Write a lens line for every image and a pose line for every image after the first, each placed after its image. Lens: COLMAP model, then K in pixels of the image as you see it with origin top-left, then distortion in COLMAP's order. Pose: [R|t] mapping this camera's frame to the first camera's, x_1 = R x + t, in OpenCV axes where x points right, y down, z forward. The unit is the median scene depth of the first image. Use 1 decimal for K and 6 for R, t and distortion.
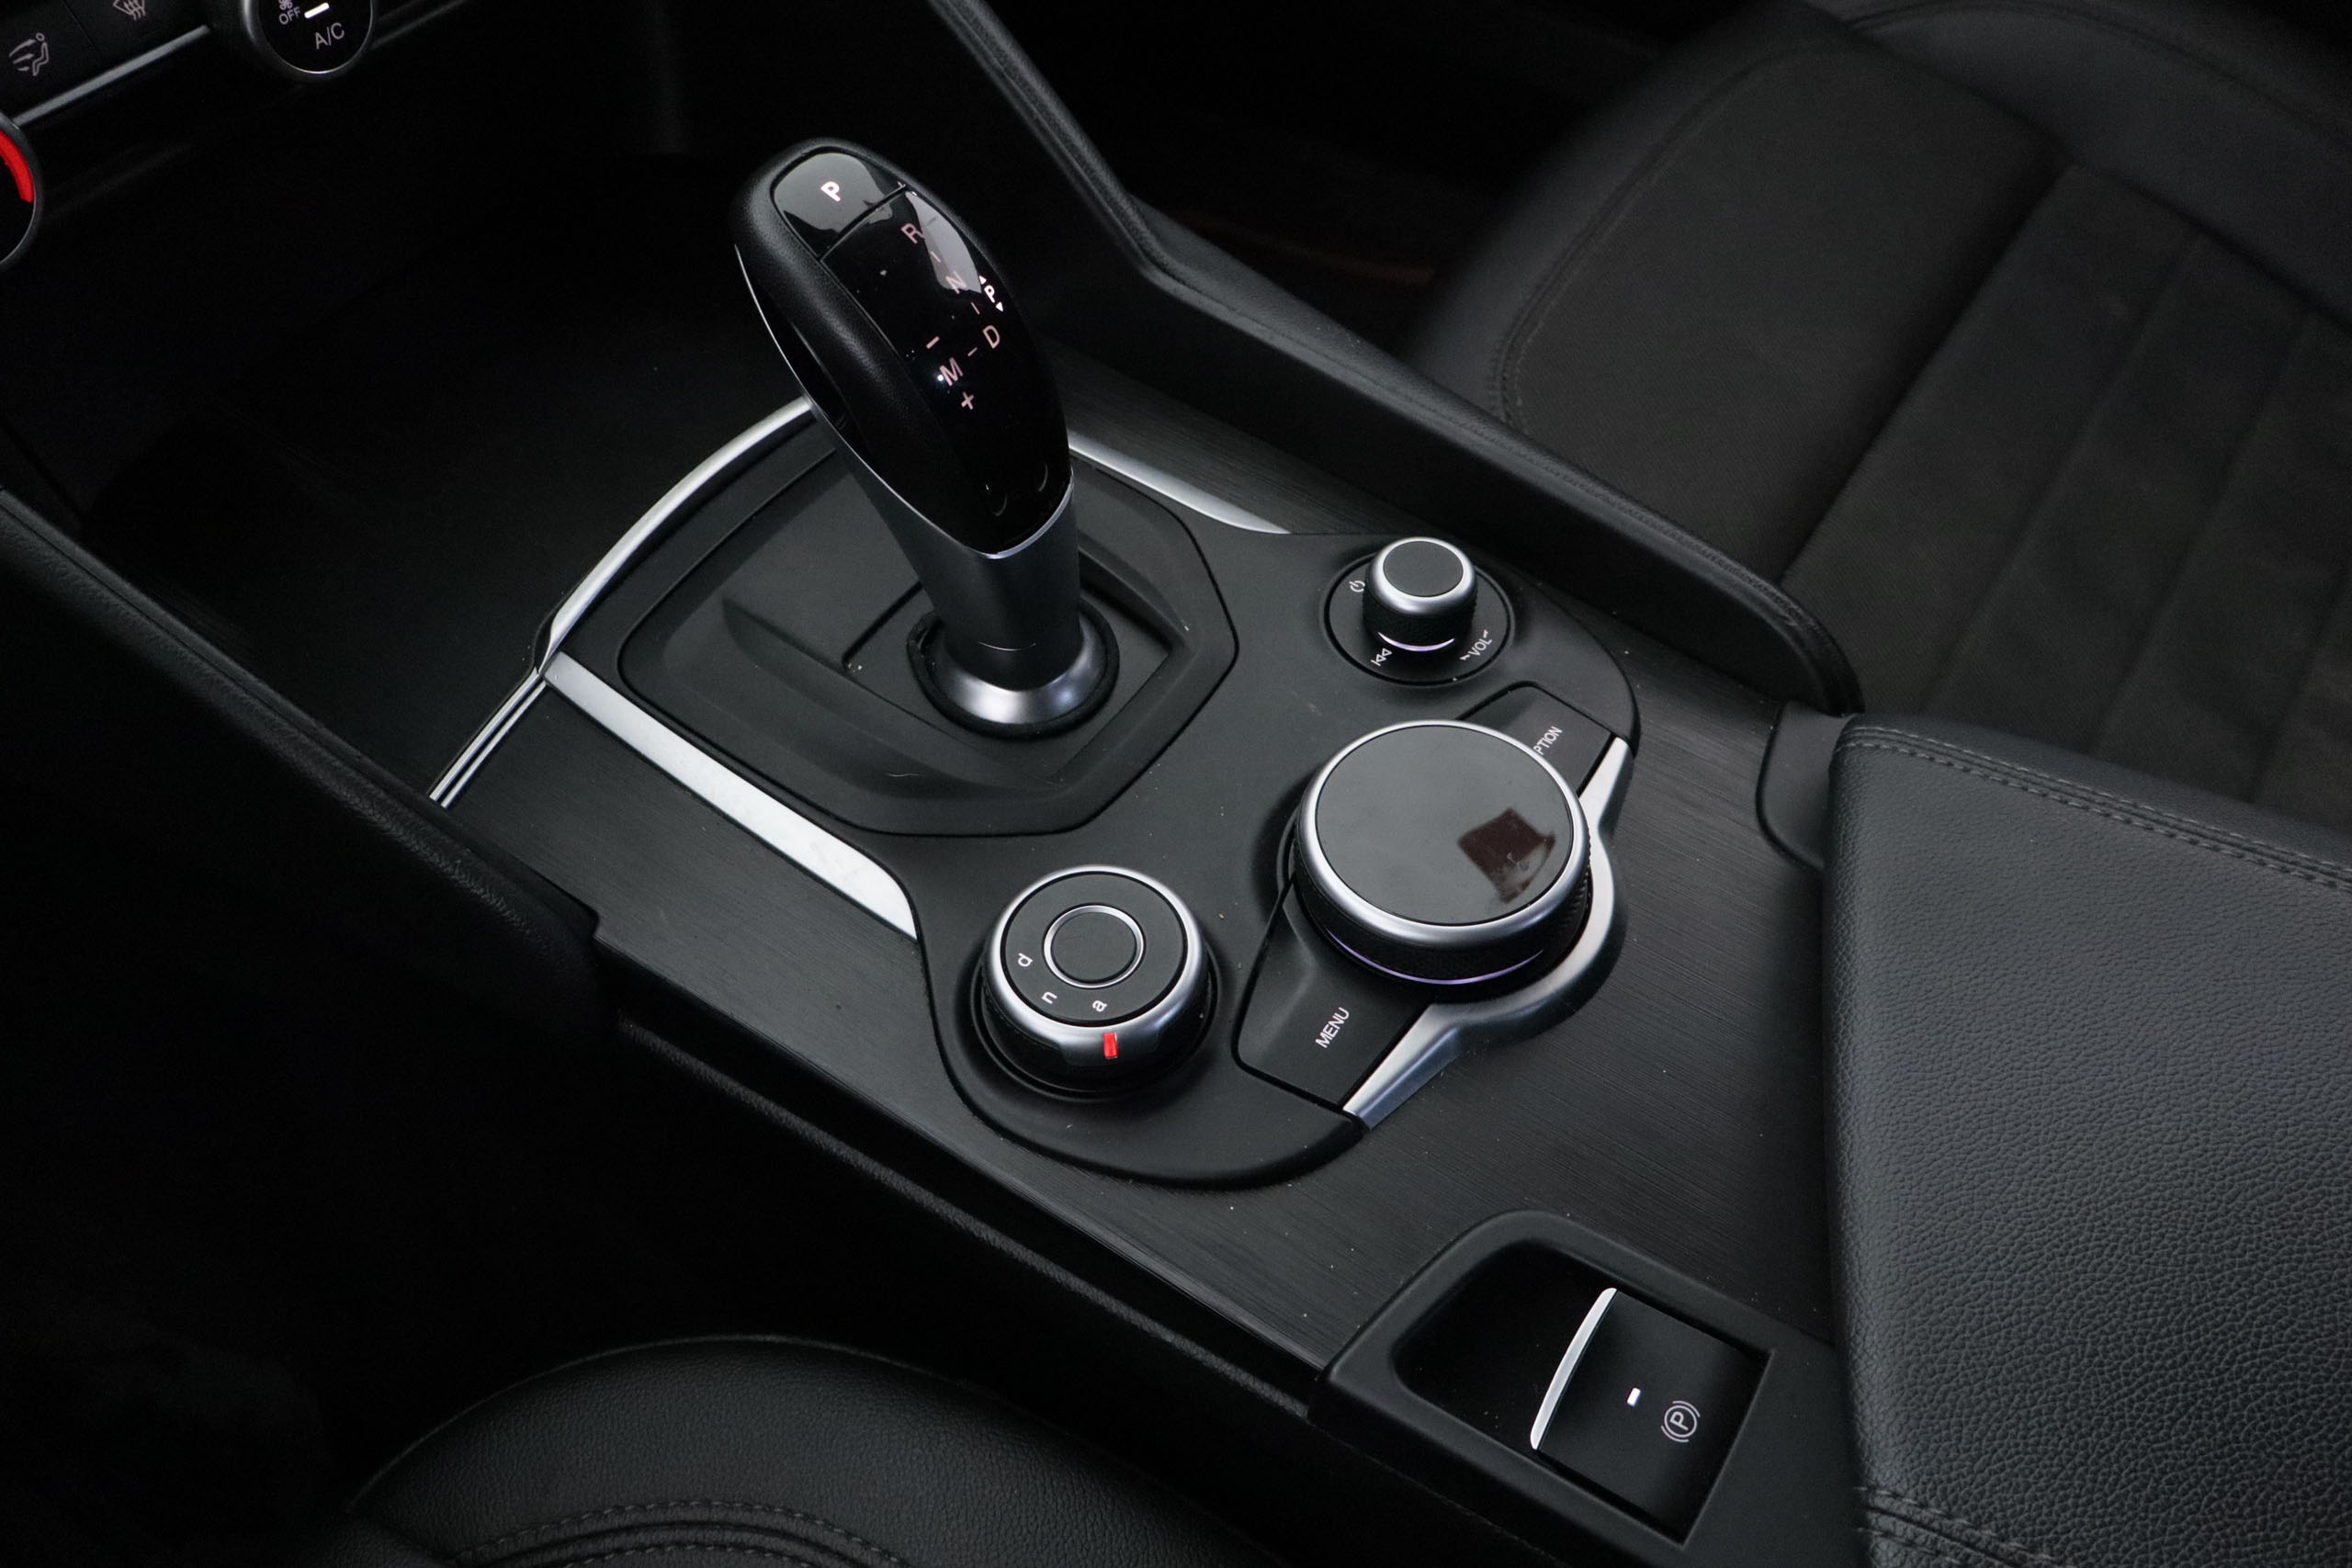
lens RADIAL K [[1966.1, 0, 1163.1], [0, 1966.1, 787.6], [0, 0, 1]] dist [0.002864, 0.003729]
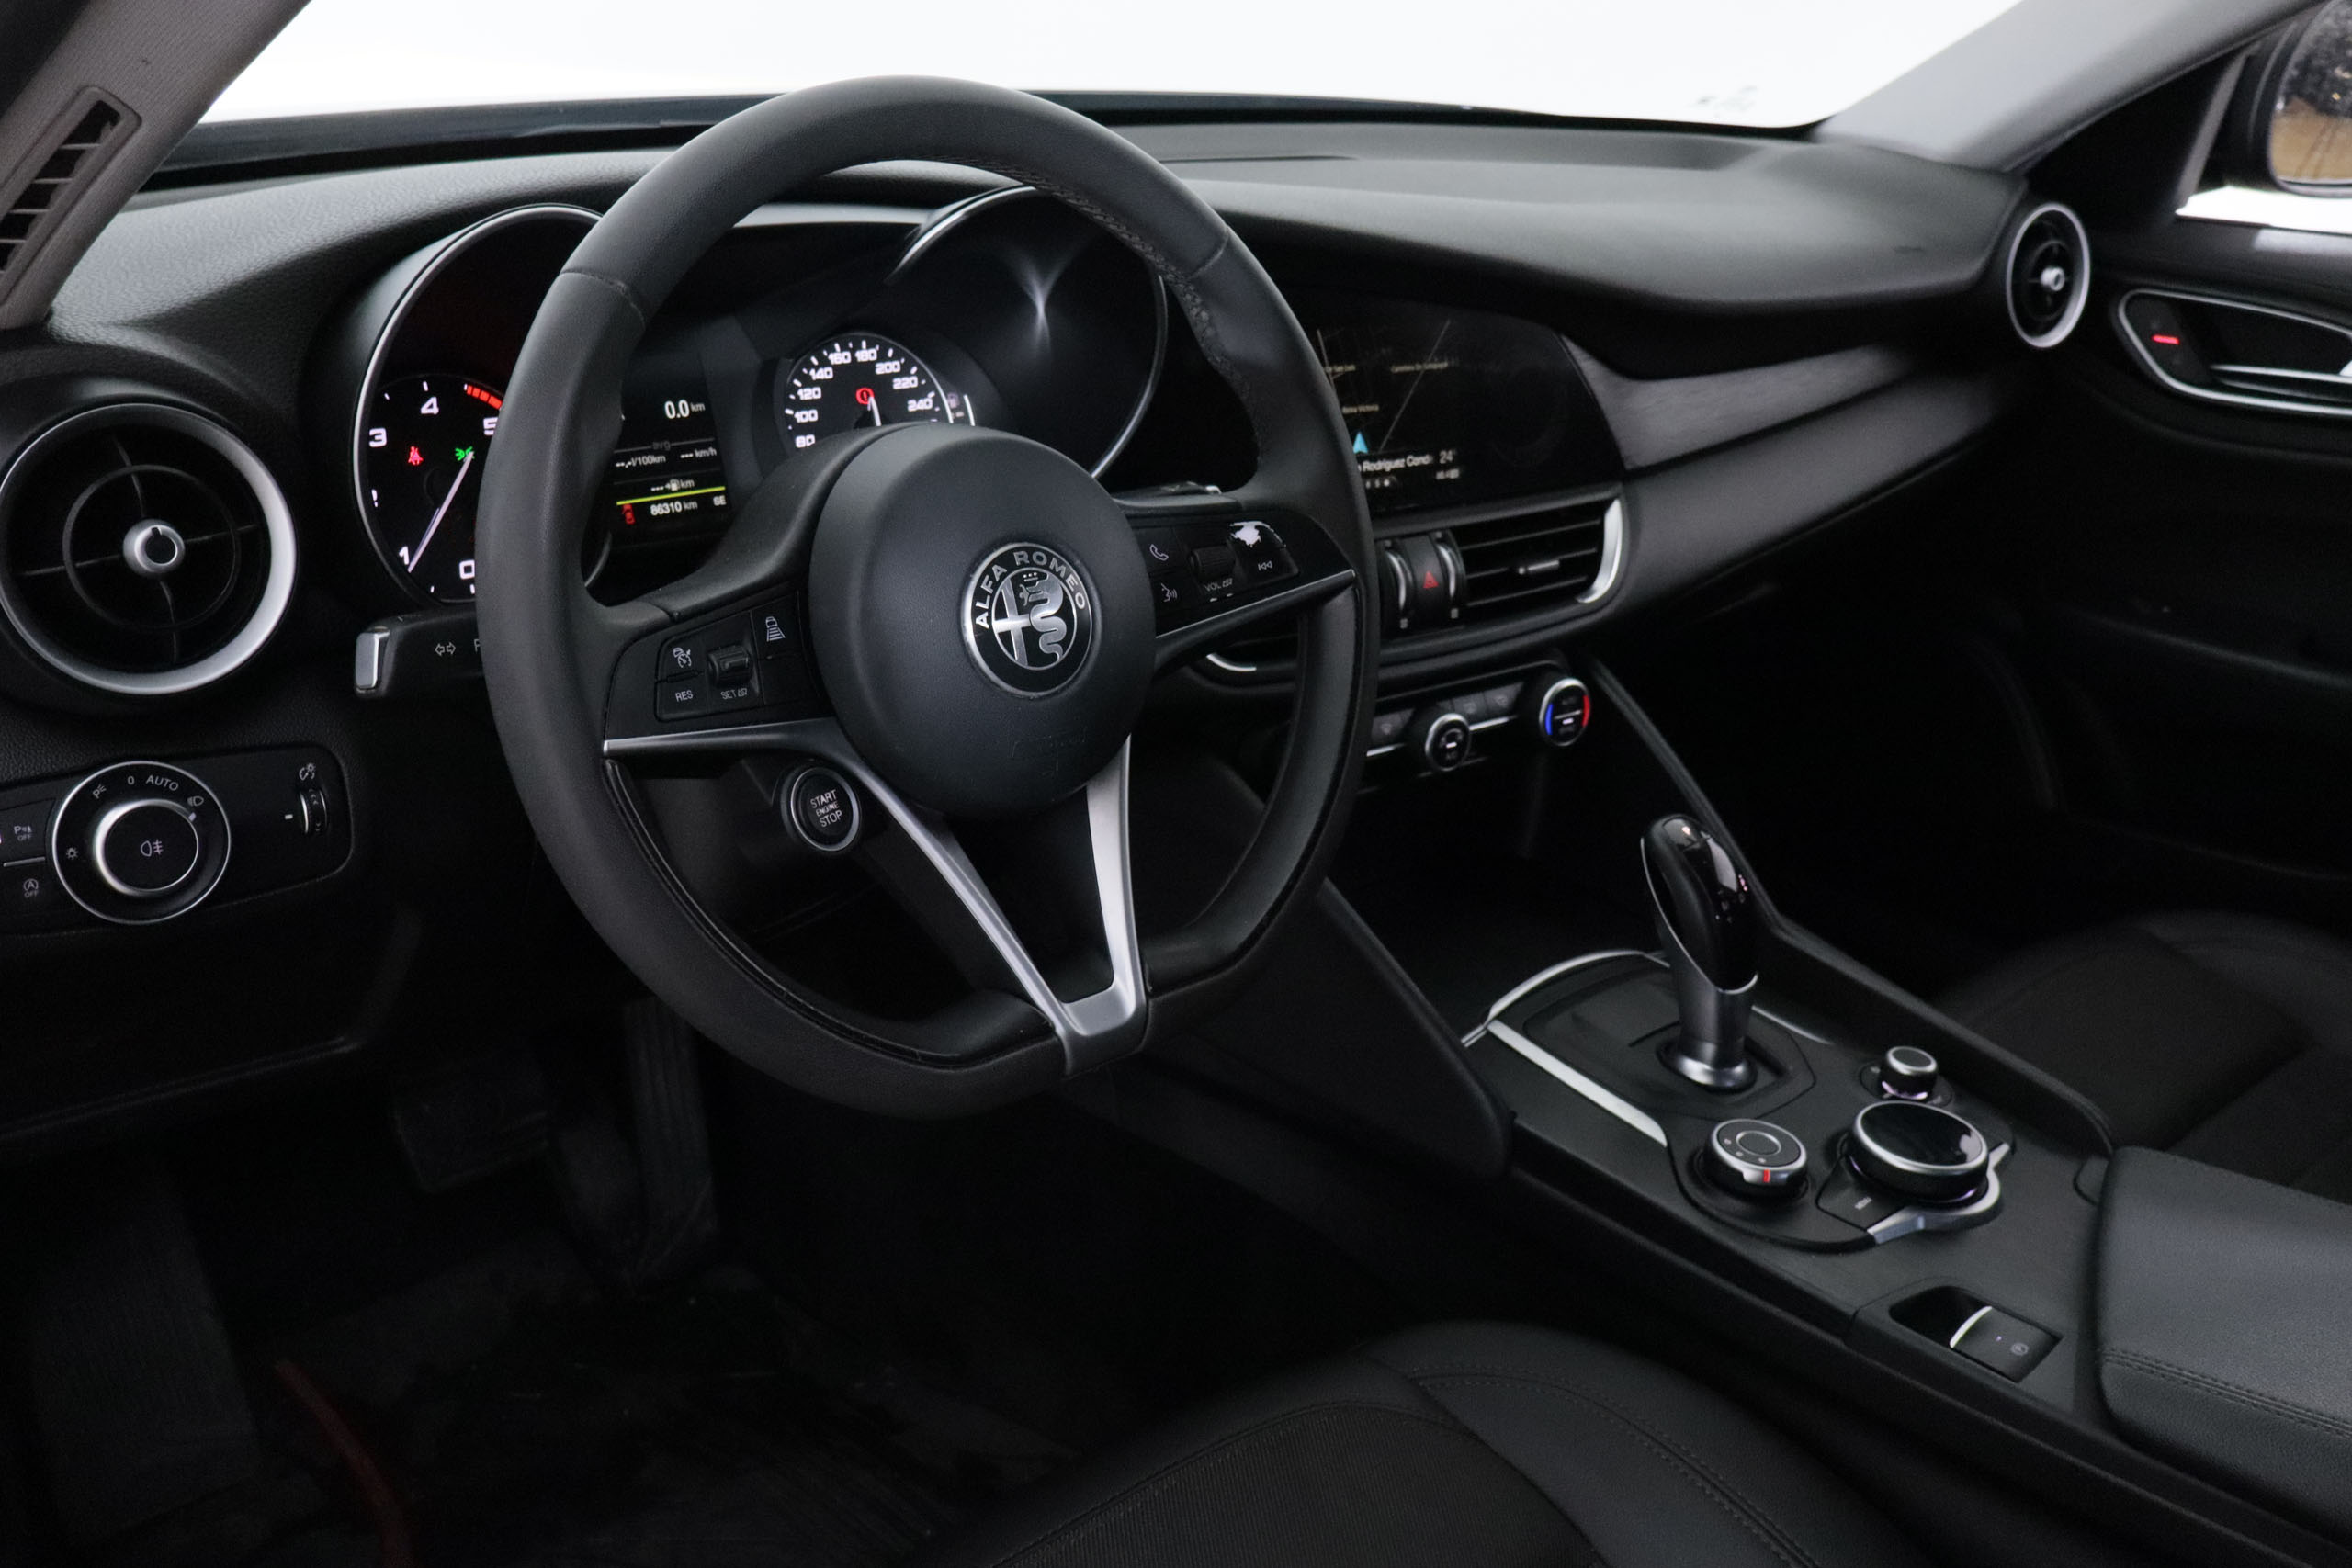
lens RADIAL K [[2055.2, 0, 1178.2], [0, 2055.2, 793.7], [0, 0, 1]] dist [0.013765, 0.003295]
pose [[0.967245, 0.161120, -0.196158, -0.253100], [-0.233167, 0.869406, -0.435623, 0.825593], [0.100353, 0.467091, 0.878496, -1.204514]]
